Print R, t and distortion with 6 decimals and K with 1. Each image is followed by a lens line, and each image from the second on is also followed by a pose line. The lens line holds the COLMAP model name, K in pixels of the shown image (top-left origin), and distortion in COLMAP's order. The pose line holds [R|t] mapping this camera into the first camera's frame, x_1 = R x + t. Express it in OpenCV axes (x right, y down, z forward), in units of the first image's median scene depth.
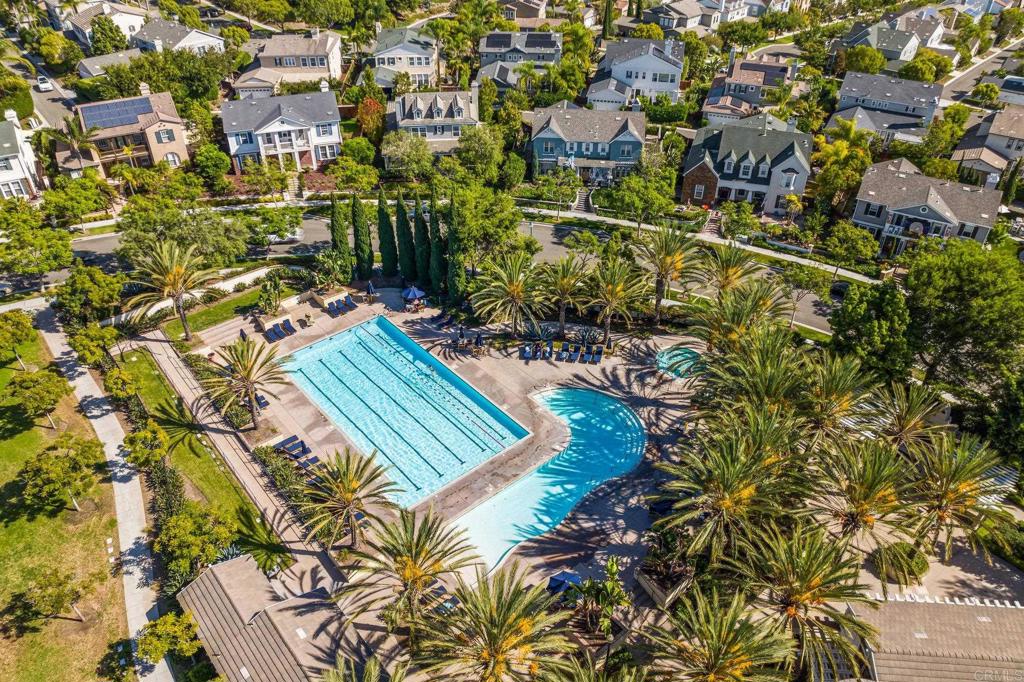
lens RADIAL K [[725.3, 0, 512.0], [0, 725.3, 341.0], [0, 0, 1]] dist [-0.063564, 0.032550]
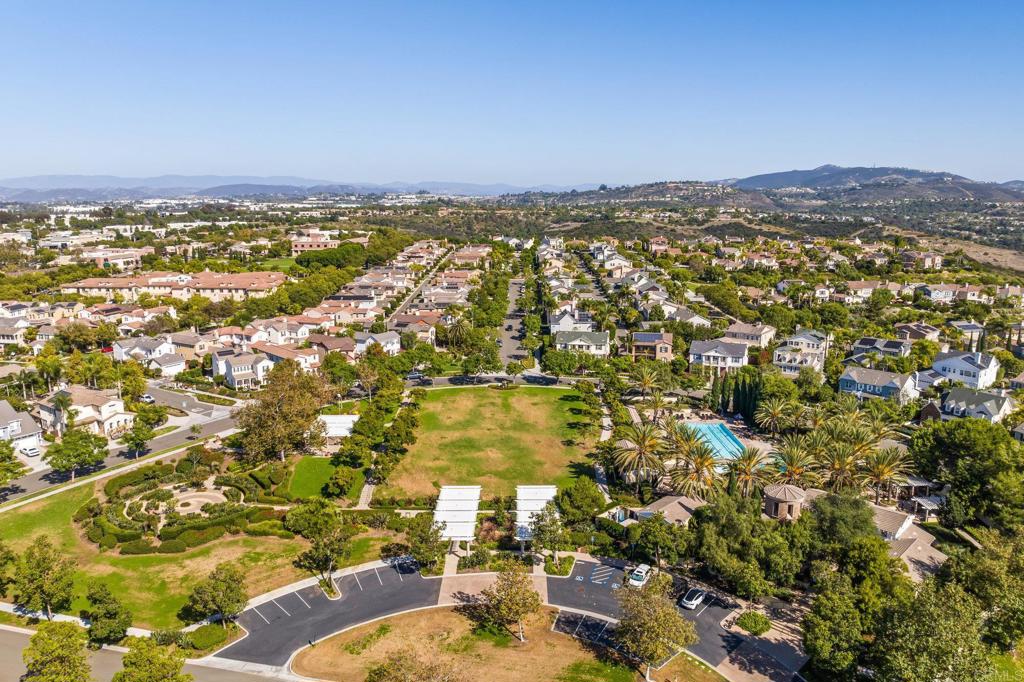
lens RADIAL K [[725.3, 0, 512.0], [0, 725.3, 341.0], [0, 0, 1]] dist [-0.063564, 0.032550]
pose [[0.757145, 0.115285, -0.642994, 0.570422], [-0.376577, 0.881321, -0.285416, 0.484415], [0.533780, 0.458238, 0.710701, -0.821937]]
